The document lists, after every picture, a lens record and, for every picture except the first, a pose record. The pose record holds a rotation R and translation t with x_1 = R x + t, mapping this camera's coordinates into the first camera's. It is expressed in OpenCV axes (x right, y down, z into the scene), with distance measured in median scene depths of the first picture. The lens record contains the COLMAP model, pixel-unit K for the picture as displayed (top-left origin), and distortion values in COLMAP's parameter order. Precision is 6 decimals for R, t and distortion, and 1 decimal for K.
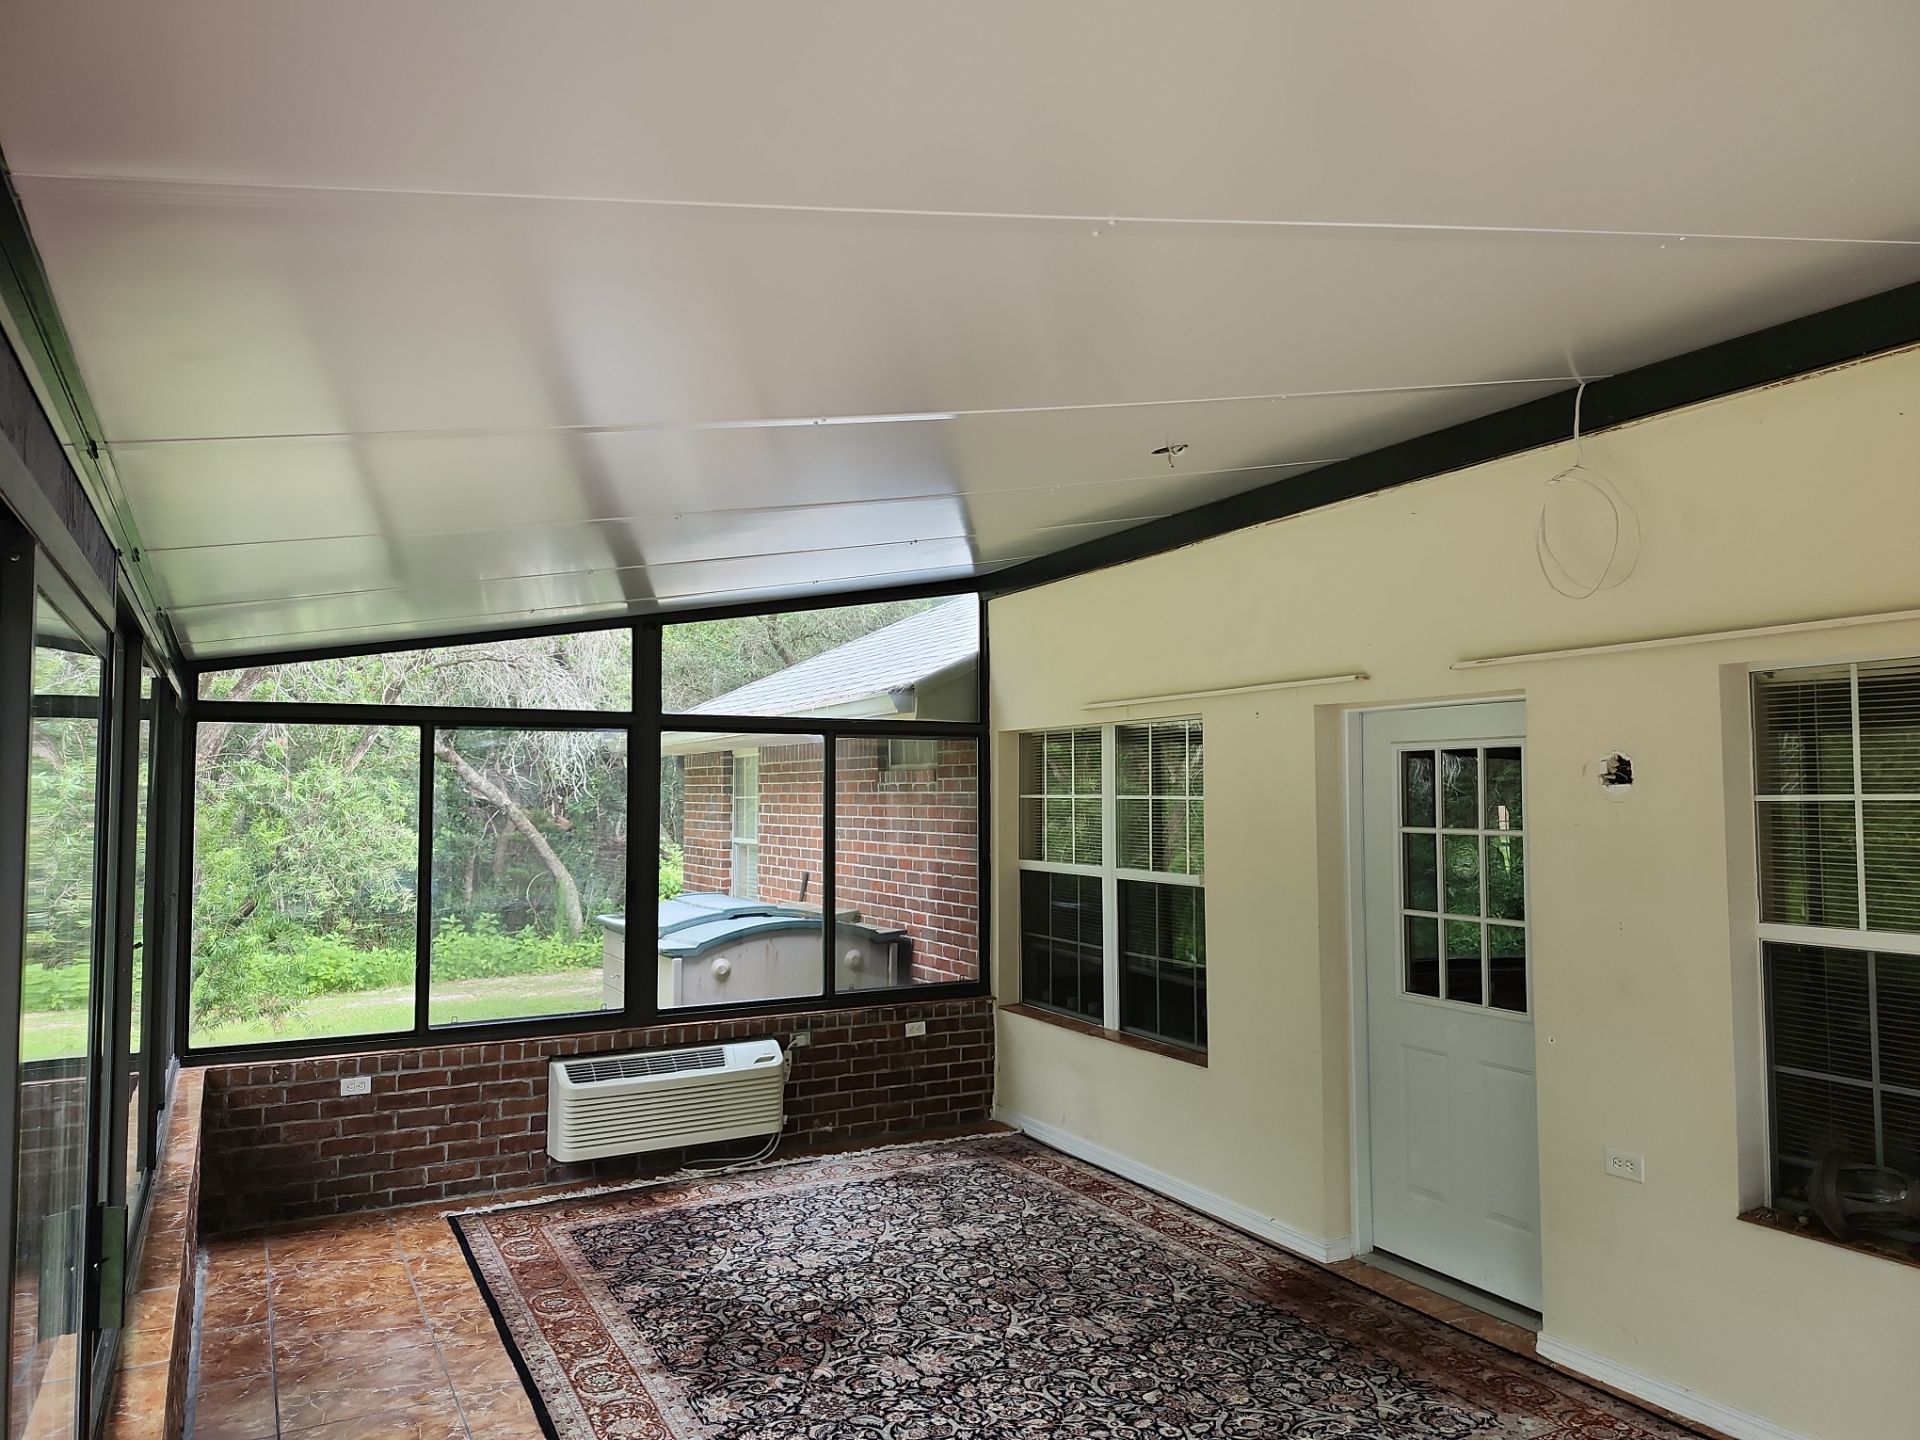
lens RADIAL K [[1374.7, 0, 939.3], [0, 1374.7, 738.5], [0, 0, 1]] dist [0.088754, -0.085298]
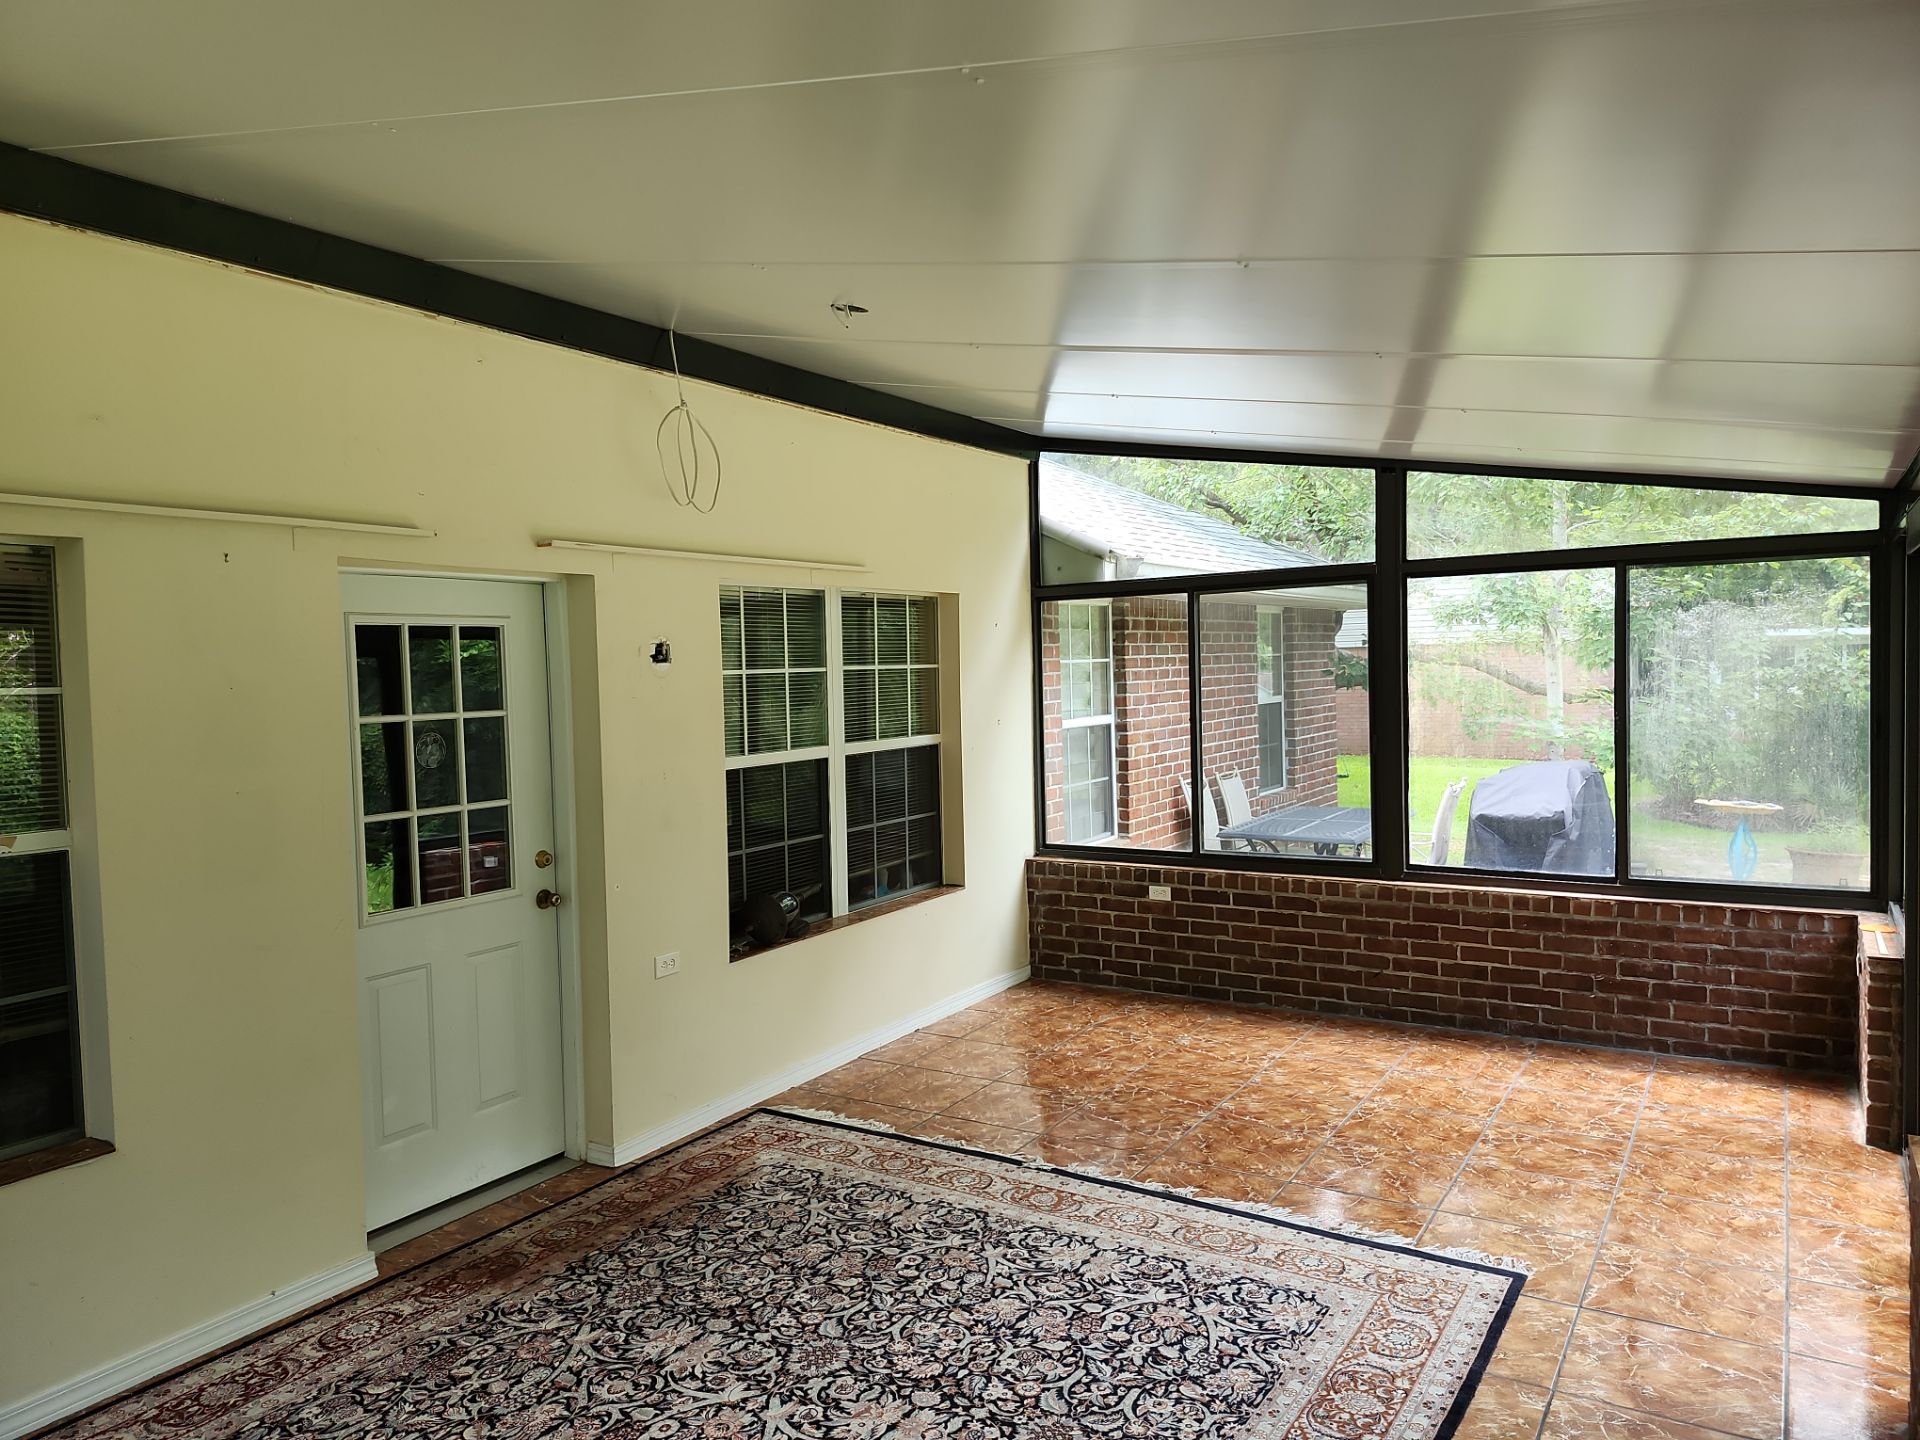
lens RADIAL K [[1357.5, 0, 960.9], [0, 1357.5, 727.5], [0, 0, 1]] dist [0.104895, -0.133056]
pose [[-0.527306, -0.020188, 0.849436, -0.665161], [-0.005908, 0.999781, 0.020094, 0.062622], [-0.849655, 0.005578, -0.527309, 1.373773]]
